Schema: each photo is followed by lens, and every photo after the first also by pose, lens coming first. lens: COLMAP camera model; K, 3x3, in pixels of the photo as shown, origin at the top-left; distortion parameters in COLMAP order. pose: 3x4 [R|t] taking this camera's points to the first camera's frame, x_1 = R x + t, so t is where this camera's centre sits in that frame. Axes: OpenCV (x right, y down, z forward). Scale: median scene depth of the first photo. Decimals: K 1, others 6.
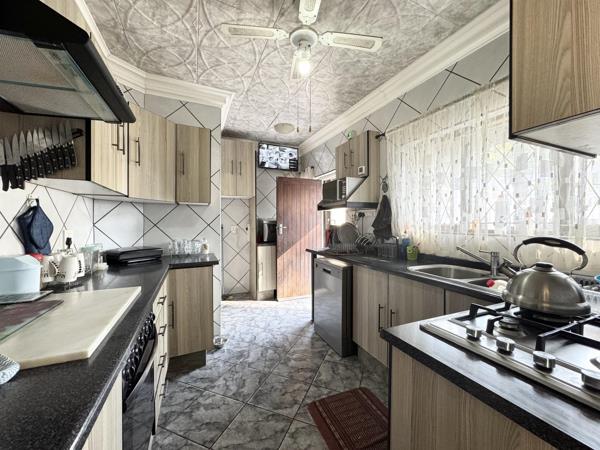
lens RADIAL K [[240.7, 0, 300.1], [0, 240.7, 223.9], [0, 0, 1]] dist [-0.002500, -0.000140]
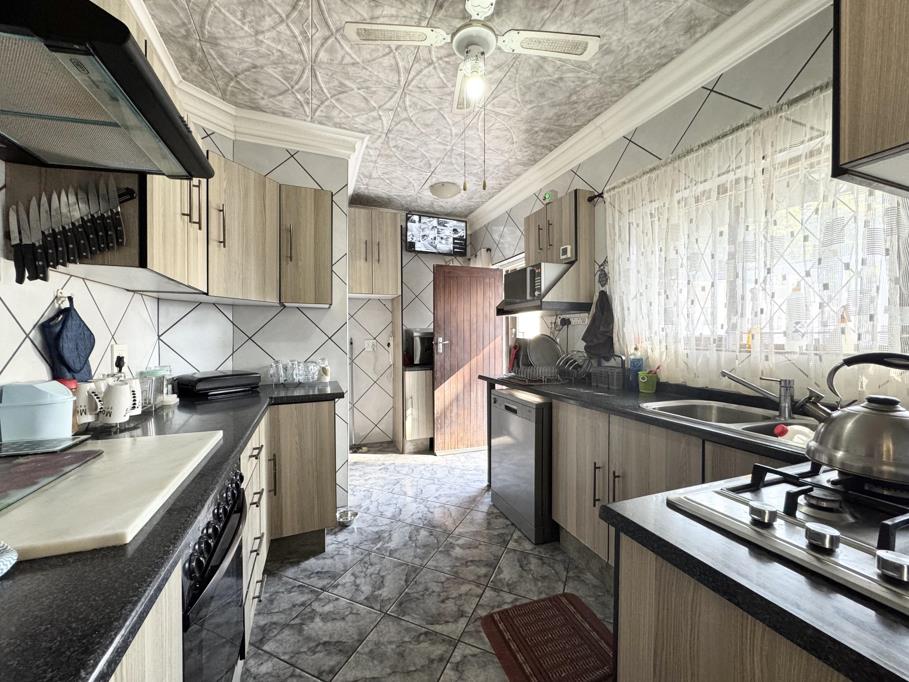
lens RADIAL K [[364.7, 0, 454.6], [0, 364.7, 339.3], [0, 0, 1]] dist [-0.002500, -0.000140]
pose [[0.999069, -0.001390, -0.043121, 0.004267], [0.001497, 0.999996, 0.002434, 0.009382], [0.043117, -0.002496, 0.999067, 0.033774]]
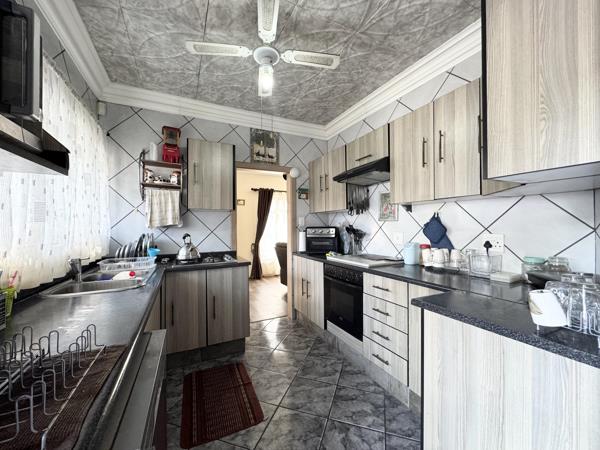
lens RADIAL K [[240.7, 0, 300.7], [0, 240.7, 225.6], [0, 0, 1]] dist [-0.002500, -0.000140]
pose [[-0.998981, 0.005939, -0.044743, -0.077213], [0.005872, 0.999981, 0.001612, -0.017819], [0.044751, 0.001348, -0.998997, 1.939618]]
